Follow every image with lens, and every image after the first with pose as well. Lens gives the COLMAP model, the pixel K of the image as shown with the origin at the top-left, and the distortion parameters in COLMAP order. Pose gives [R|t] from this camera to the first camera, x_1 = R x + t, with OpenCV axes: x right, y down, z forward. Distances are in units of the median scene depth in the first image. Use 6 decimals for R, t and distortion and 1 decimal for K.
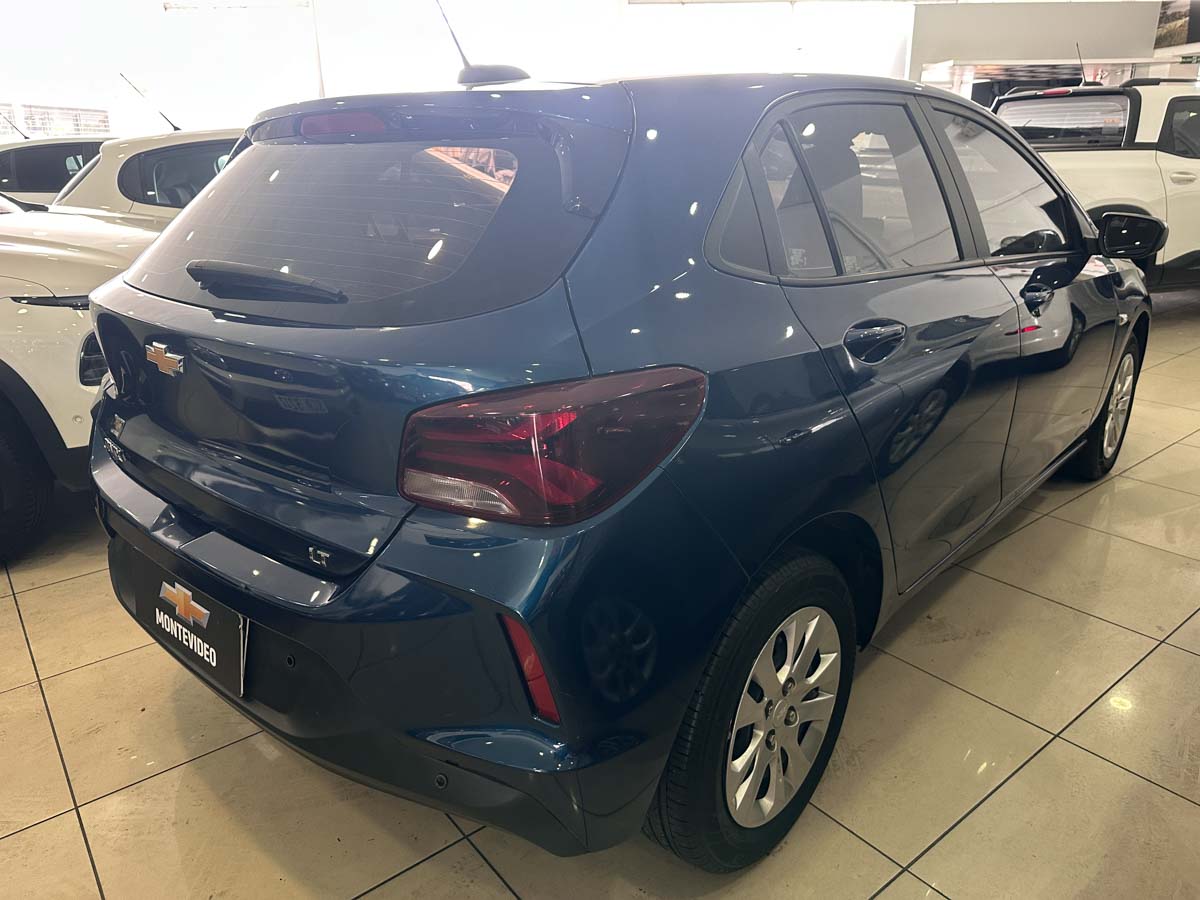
lens RADIAL K [[867.2, 0, 592.6], [0, 867.2, 446.4], [0, 0, 1]] dist [0.042604, -0.048746]
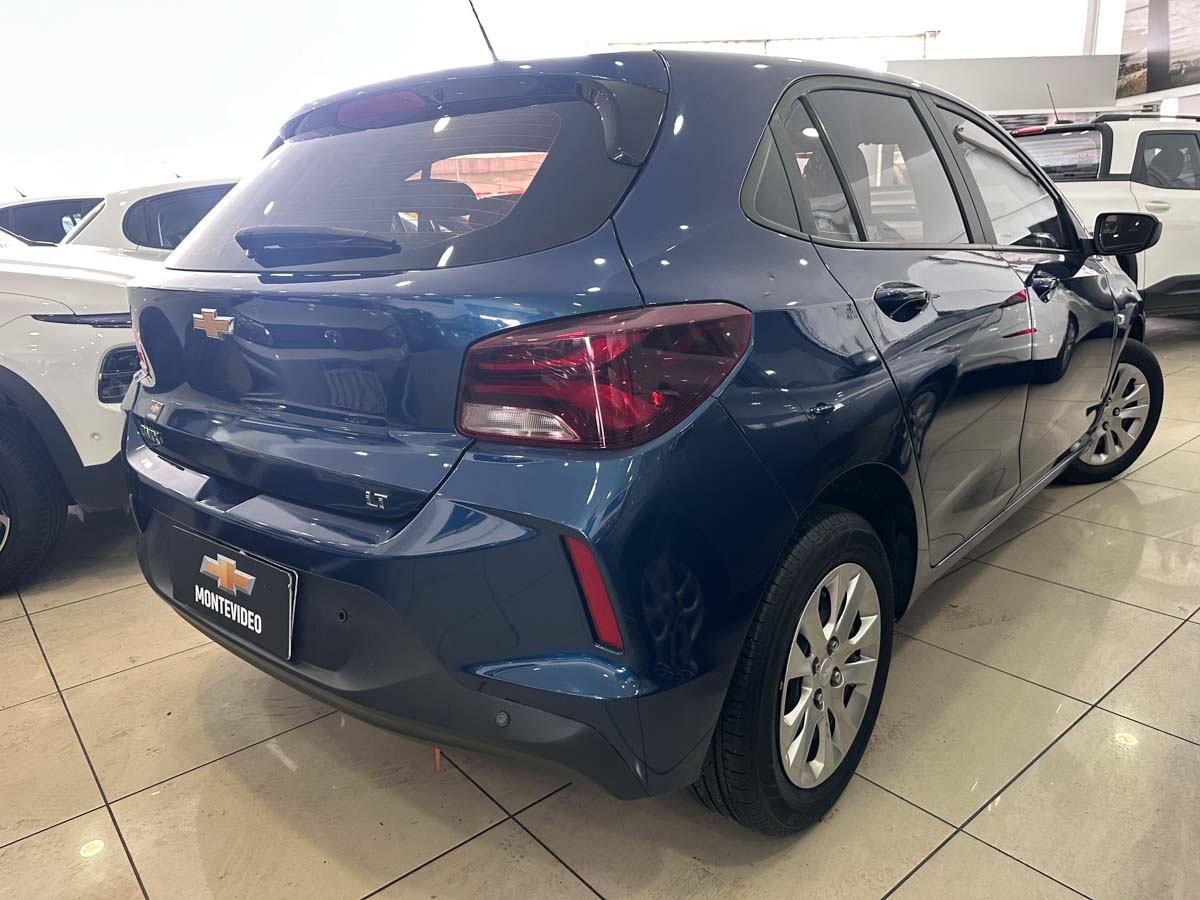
lens RADIAL K [[867.2, 0, 597.8], [0, 867.2, 448.4], [0, 0, 1]] dist [0.042604, -0.048746]
pose [[0.999401, -0.027307, 0.021243, -0.058607], [0.028785, 0.996939, -0.072692, 0.111877], [-0.019193, 0.073260, 0.997128, -0.008016]]
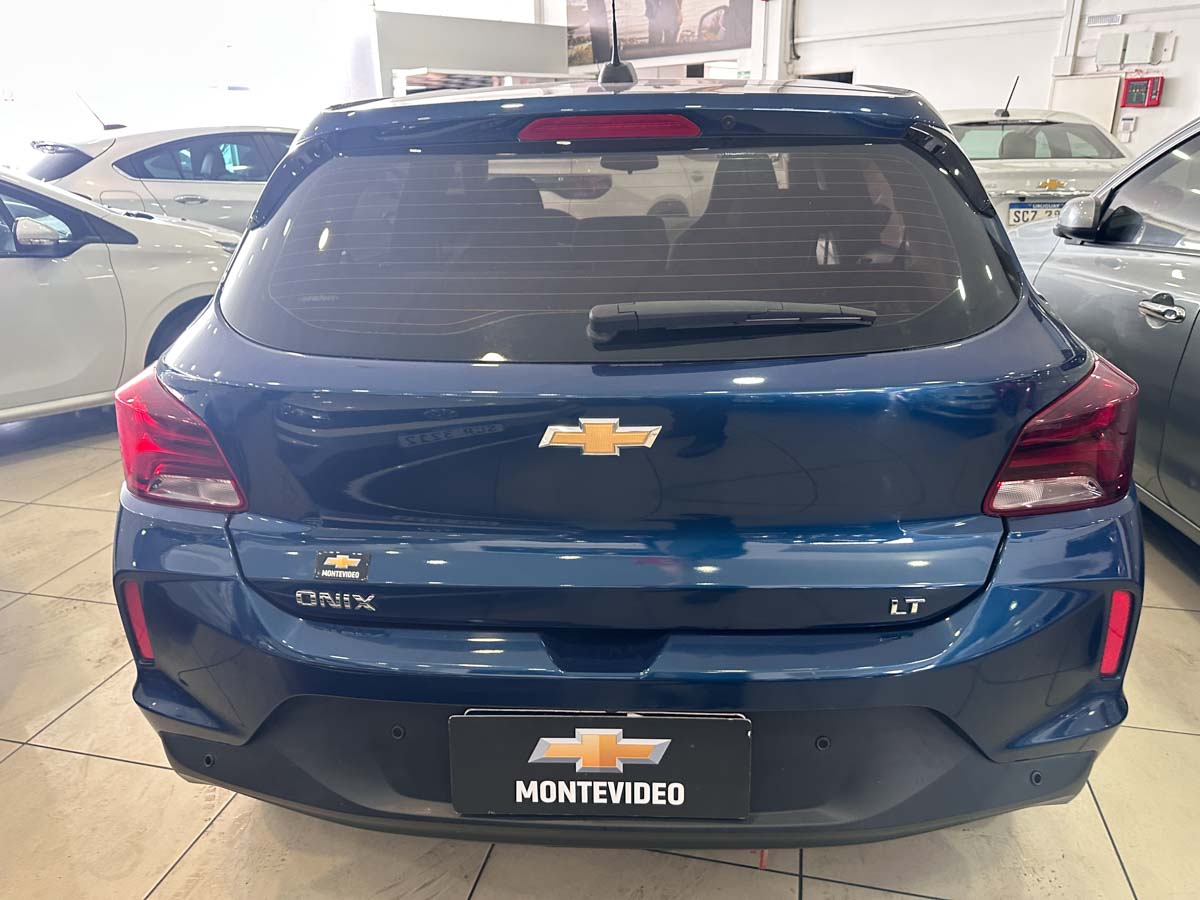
lens RADIAL K [[867.2, 0, 600.0], [0, 867.2, 442.9], [0, 0, 1]] dist [0.042604, -0.048746]
pose [[0.774319, -0.205765, 0.598407, -0.801173], [0.209416, 0.975696, 0.064519, -0.121792], [-0.597139, 0.075358, 0.798590, 0.341849]]
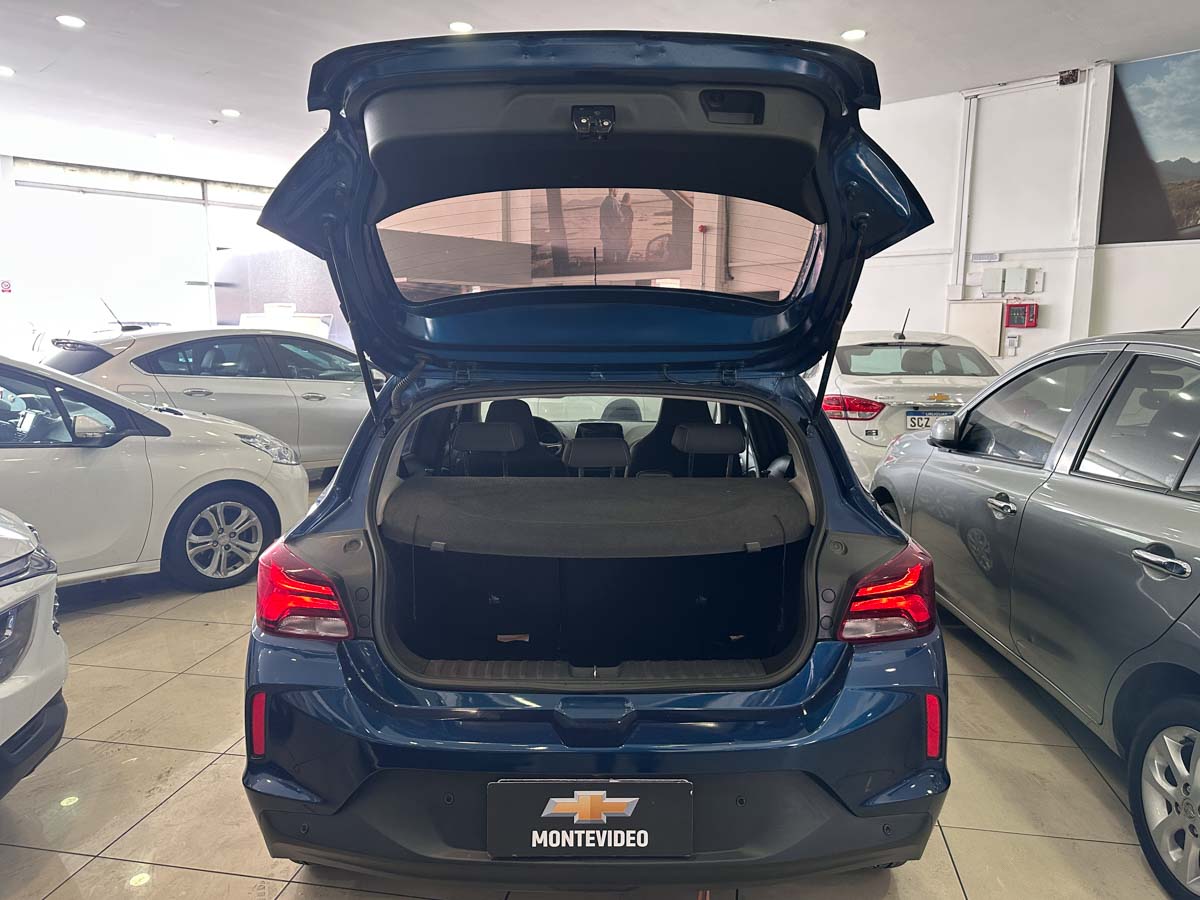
lens RADIAL K [[867.2, 0, 589.2], [0, 867.2, 439.4], [0, 0, 1]] dist [0.042604, -0.048746]
pose [[0.747195, -0.067541, 0.661164, -1.087688], [0.201906, 0.970873, -0.128998, -0.123693], [-0.633193, 0.229880, 0.739068, 0.058306]]
